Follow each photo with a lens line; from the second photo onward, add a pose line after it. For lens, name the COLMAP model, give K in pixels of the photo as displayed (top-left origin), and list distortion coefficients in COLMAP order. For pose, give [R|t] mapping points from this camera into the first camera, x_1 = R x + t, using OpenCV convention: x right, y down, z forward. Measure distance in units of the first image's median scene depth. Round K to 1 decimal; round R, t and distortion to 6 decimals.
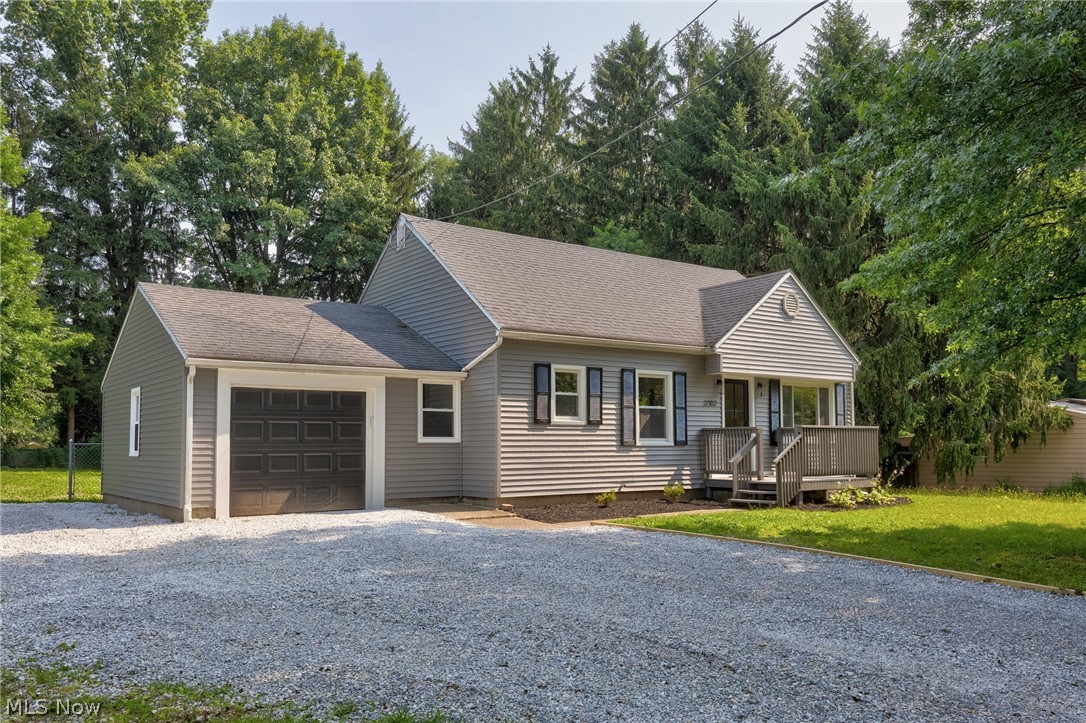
lens RADIAL K [[838.0, 0, 574.6], [0, 838.0, 407.9], [0, 0, 1]] dist [0.002972, 0.001317]
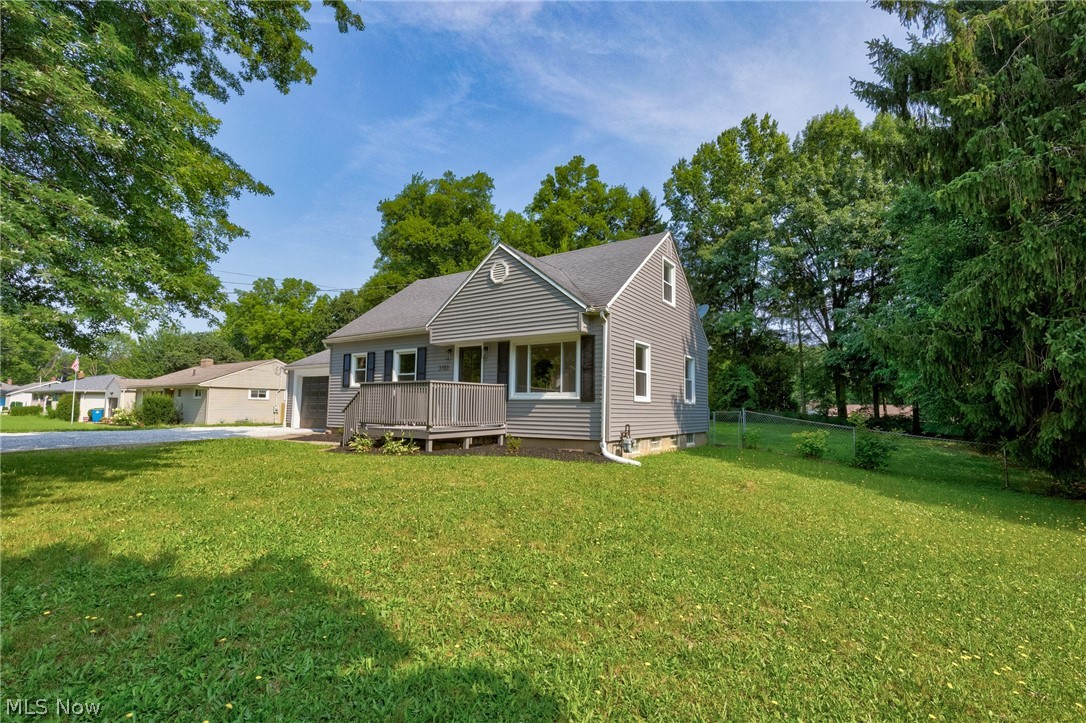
lens RADIAL K [[508.0, 0, 548.9], [0, 508.0, 363.1], [0, 0, 1]] dist [0.002698, 0.000109]
pose [[0.317064, -0.073392, -0.945560, 1.074386], [0.030997, 0.997271, -0.067011, 0.050598], [0.947898, -0.008063, 0.318473, 1.006262]]
